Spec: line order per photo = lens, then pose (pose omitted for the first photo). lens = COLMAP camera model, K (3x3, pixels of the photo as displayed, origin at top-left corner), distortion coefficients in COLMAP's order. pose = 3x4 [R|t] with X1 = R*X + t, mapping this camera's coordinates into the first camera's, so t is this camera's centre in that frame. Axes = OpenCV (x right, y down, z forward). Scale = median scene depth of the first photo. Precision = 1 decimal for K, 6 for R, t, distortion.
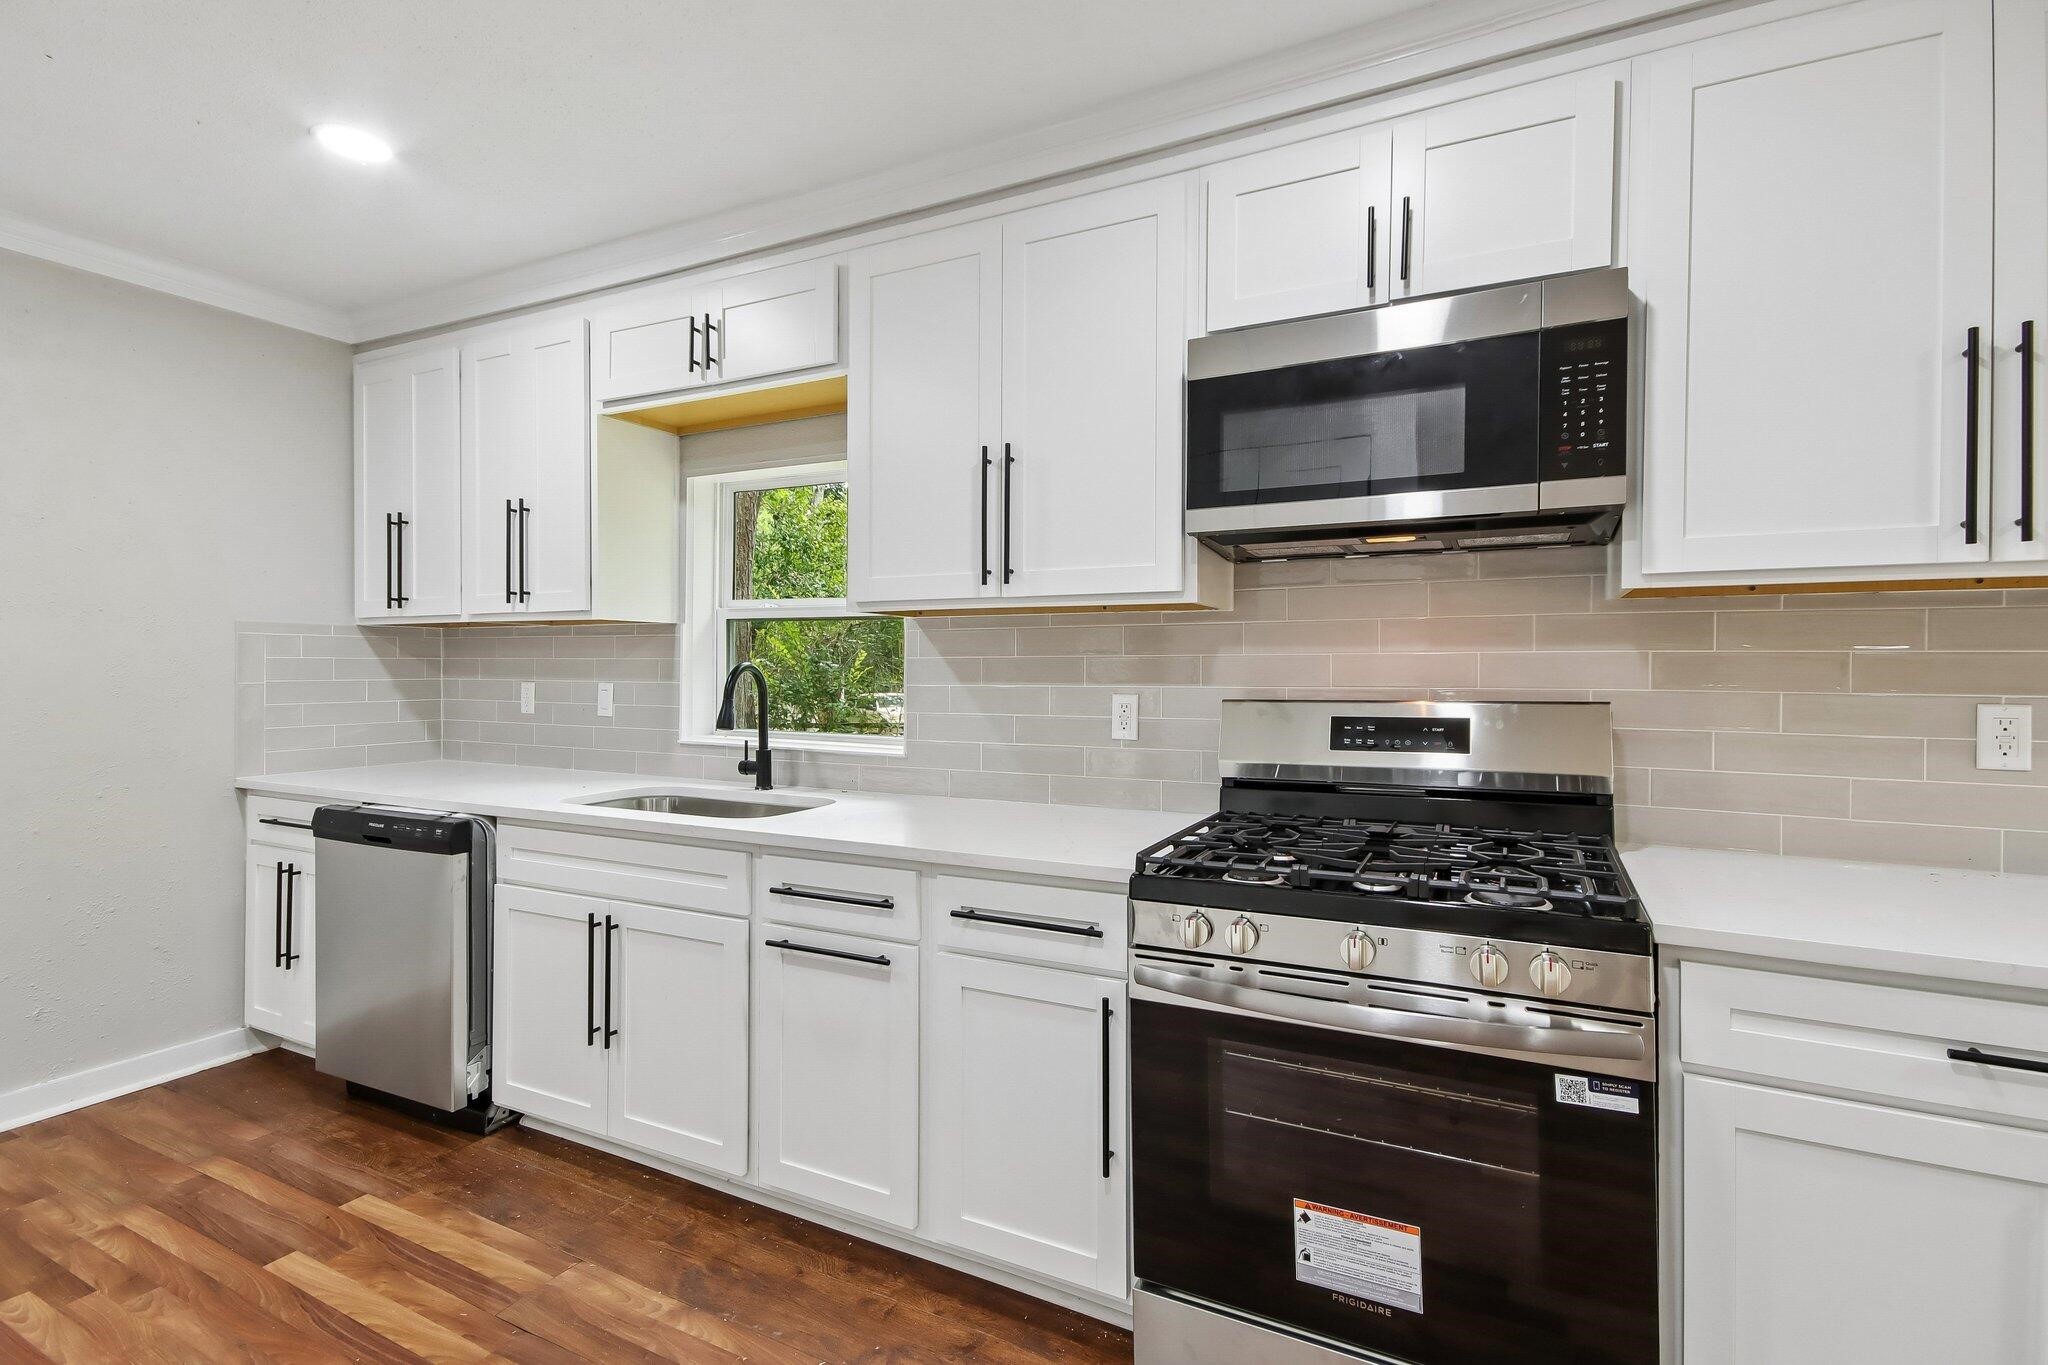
lens RADIAL K [[955.7, 0, 1019.0], [0, 955.7, 674.8], [0, 0, 1]] dist [0.032864, -0.014520]
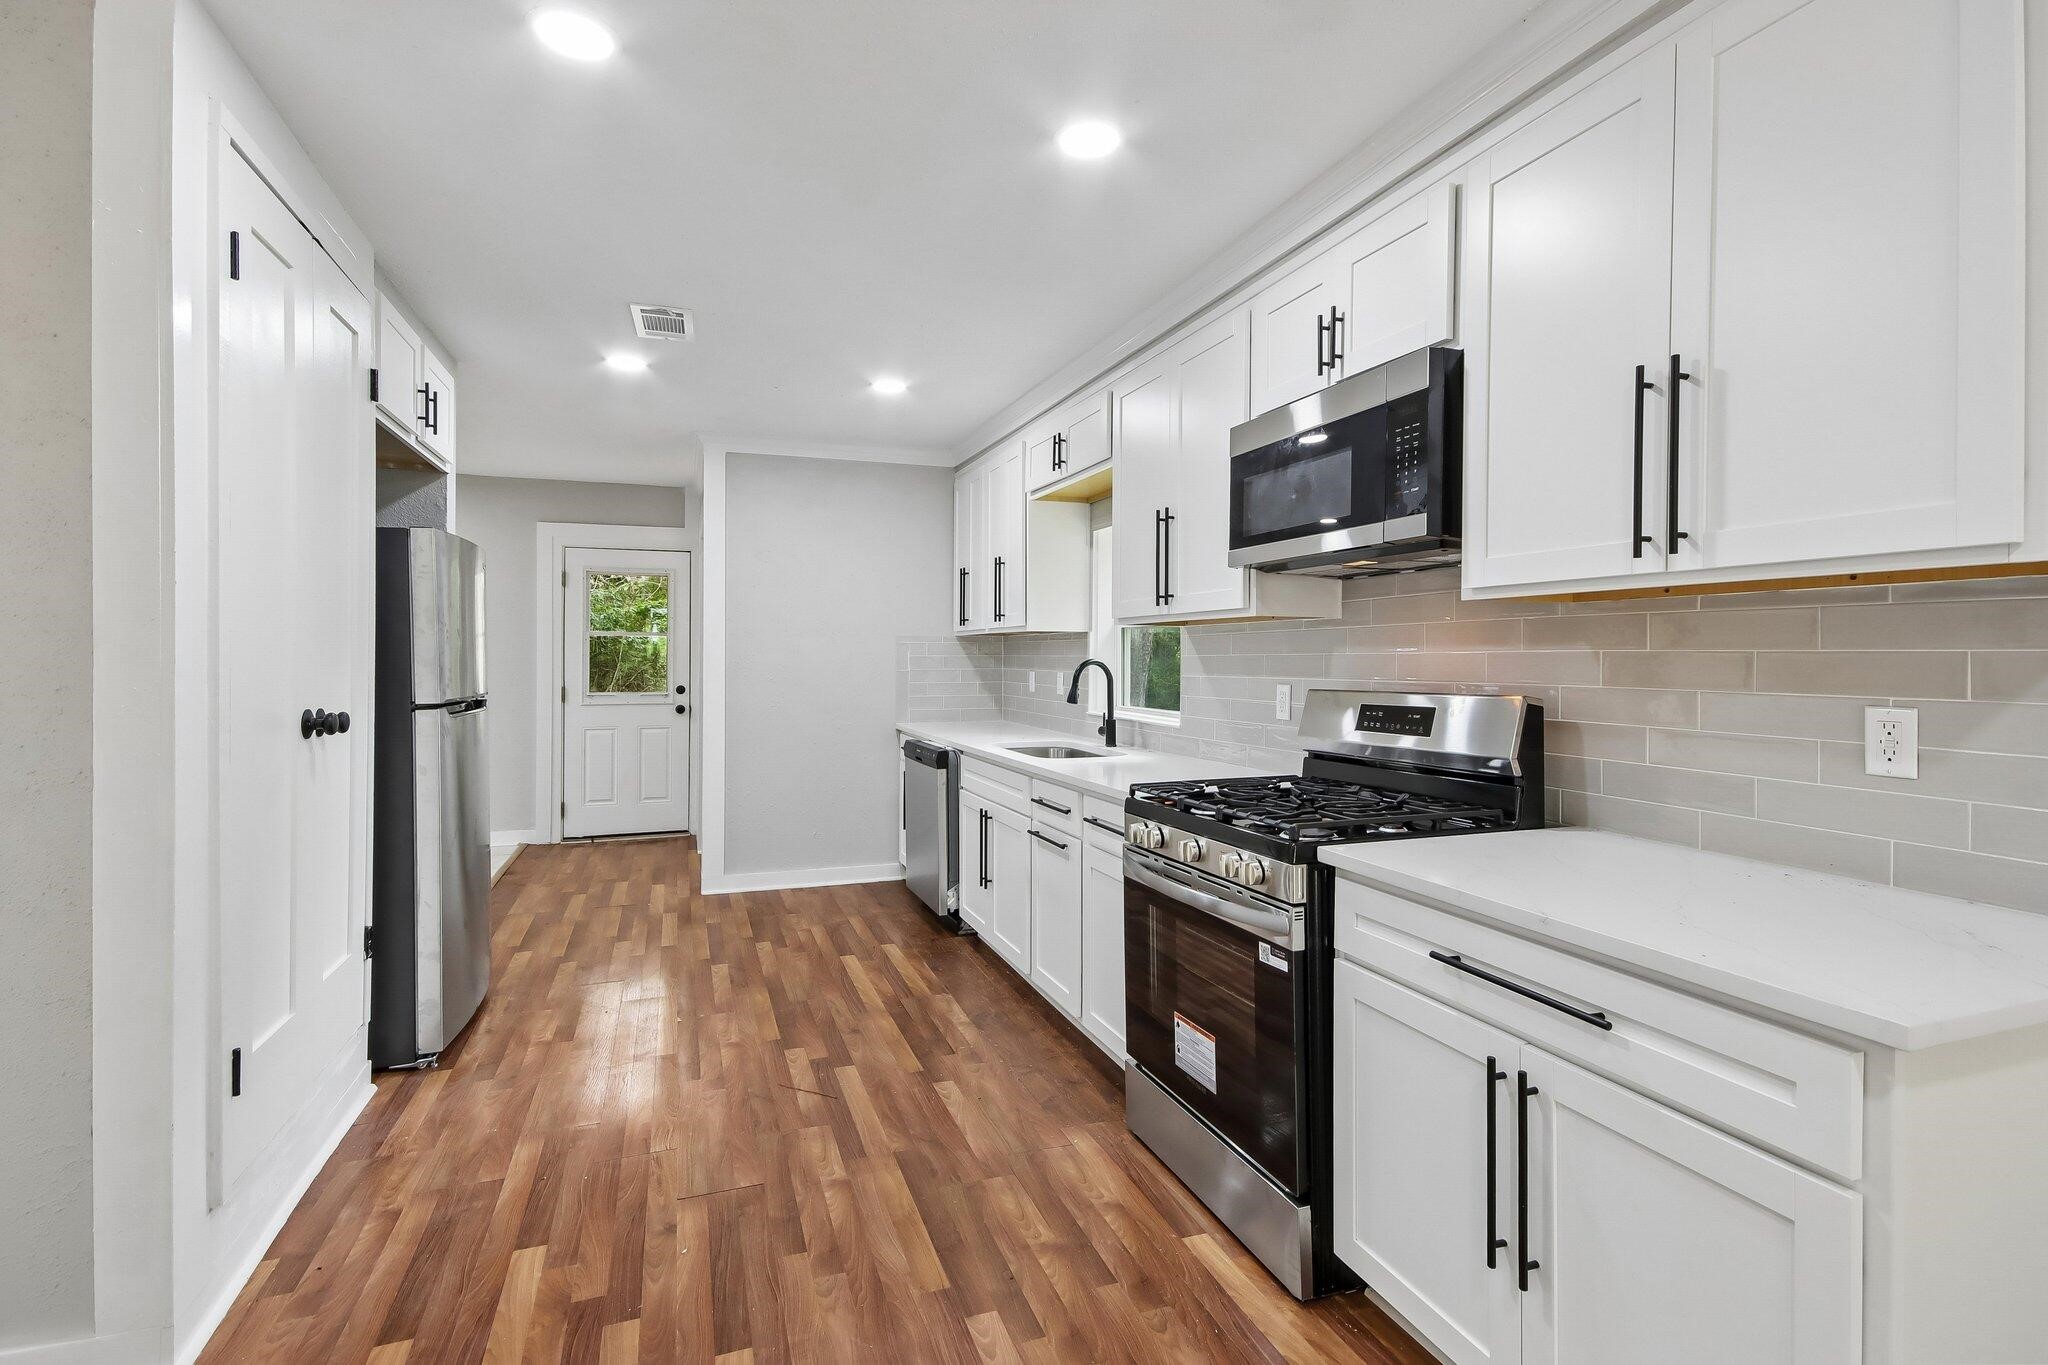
lens RADIAL K [[960.0, 0, 991.8], [0, 960.0, 664.1], [0, 0, 1]] dist [0.009112, -0.000187]
pose [[0.716919, 0.003155, -0.697150, 0.853871], [-0.004613, 0.999989, -0.000217, -0.005540], [0.697142, 0.003372, 0.716925, -0.224336]]
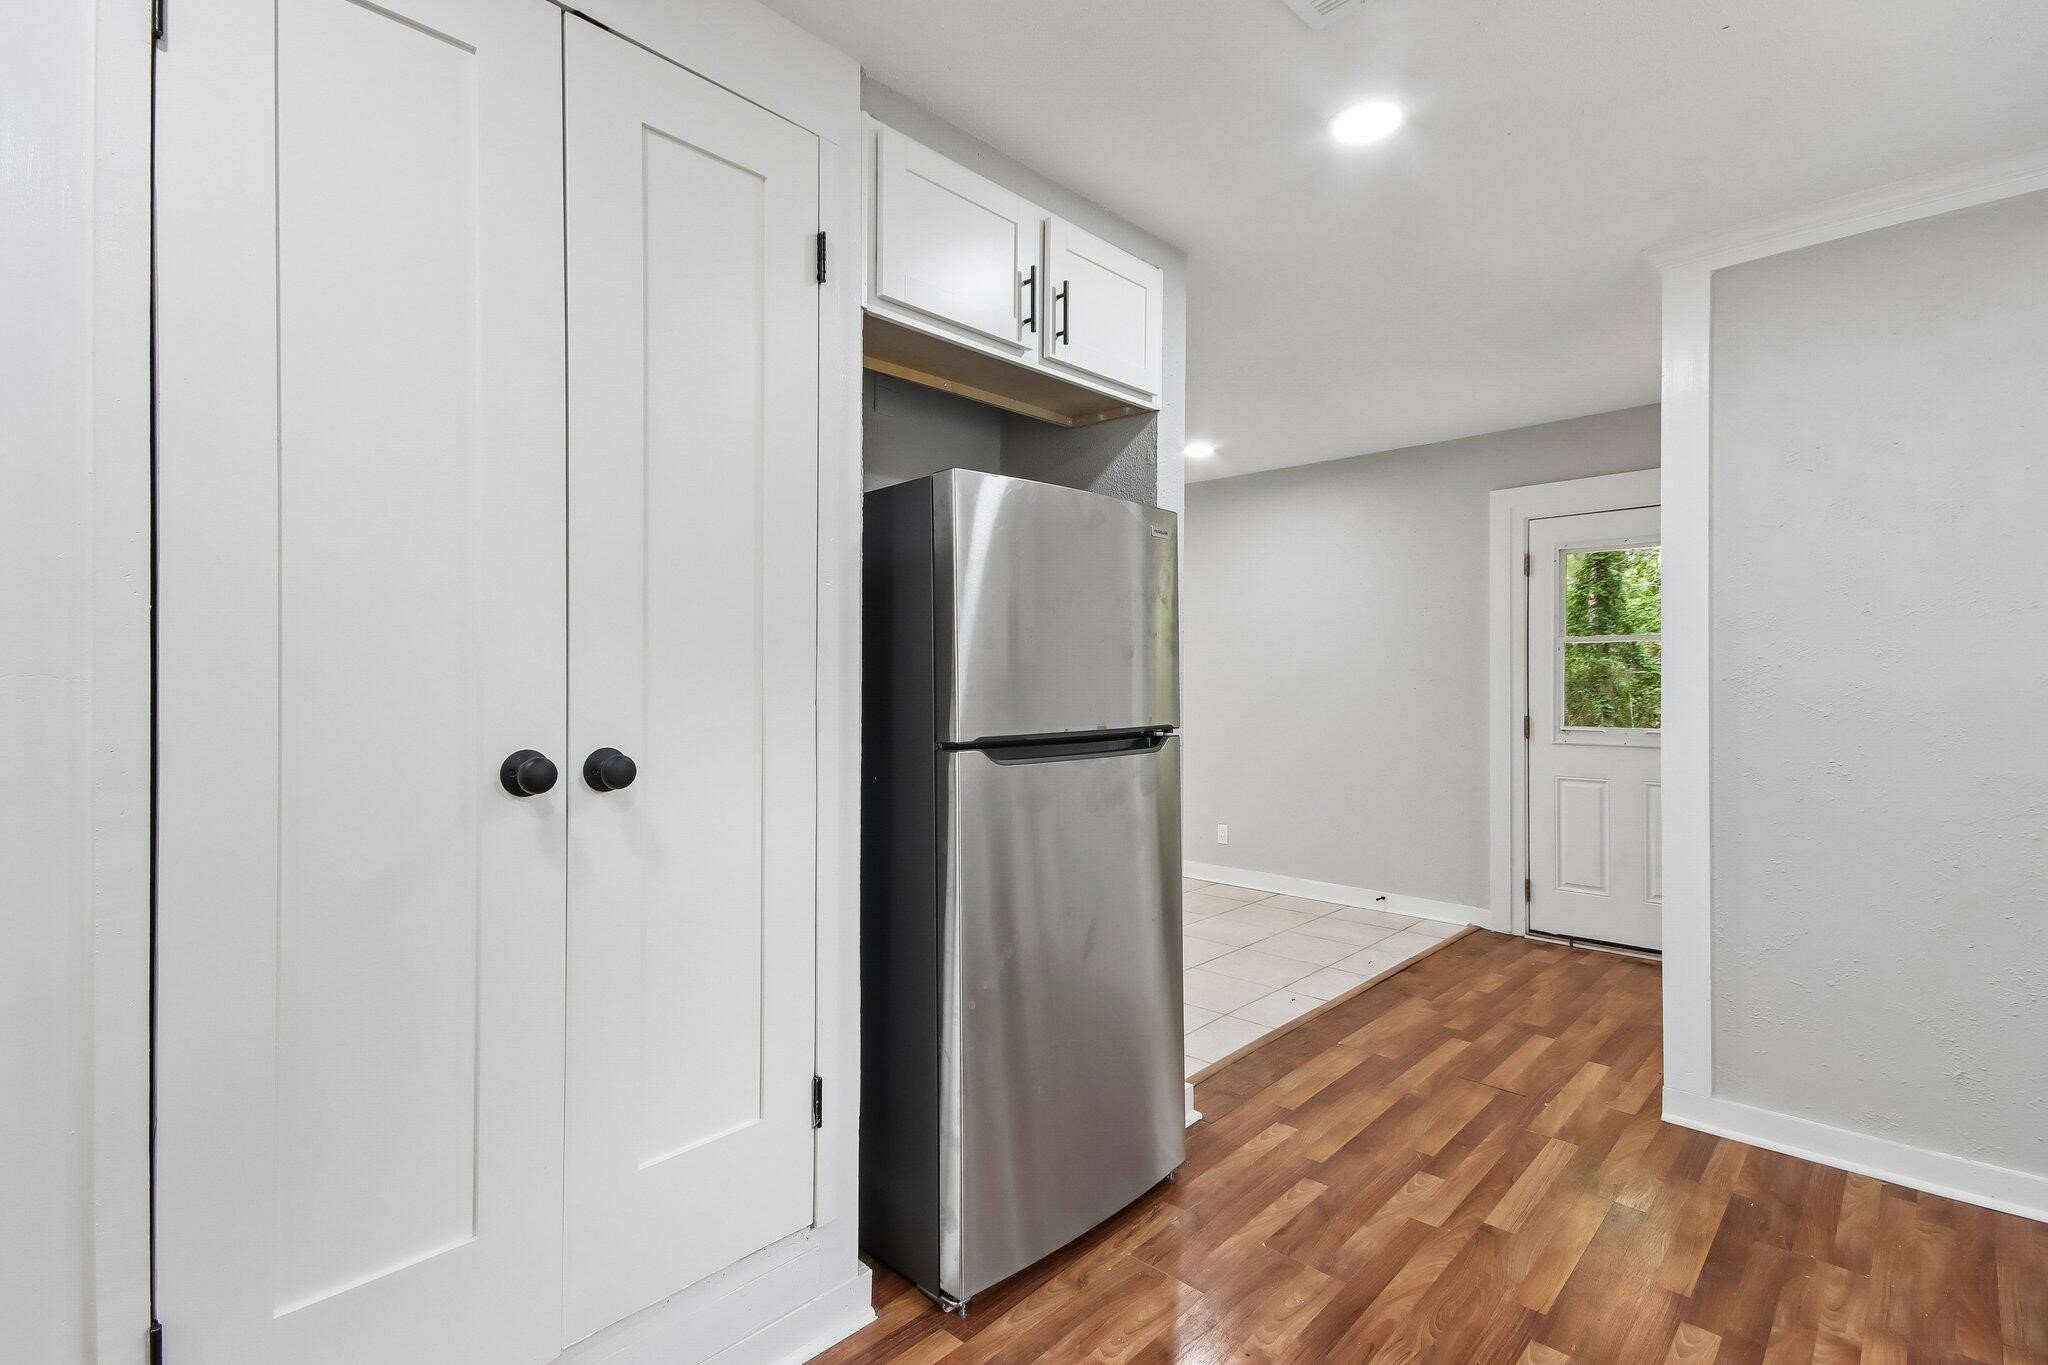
lens RADIAL K [[955.7, 0, 1019.0], [0, 955.7, 674.8], [0, 0, 1]] dist [0.032864, -0.014520]
pose [[-0.268162, -0.007528, -0.963344, 0.081010], [-0.005477, 0.999965, -0.006290, -0.001276], [0.963358, 0.003590, -0.268194, 0.570077]]
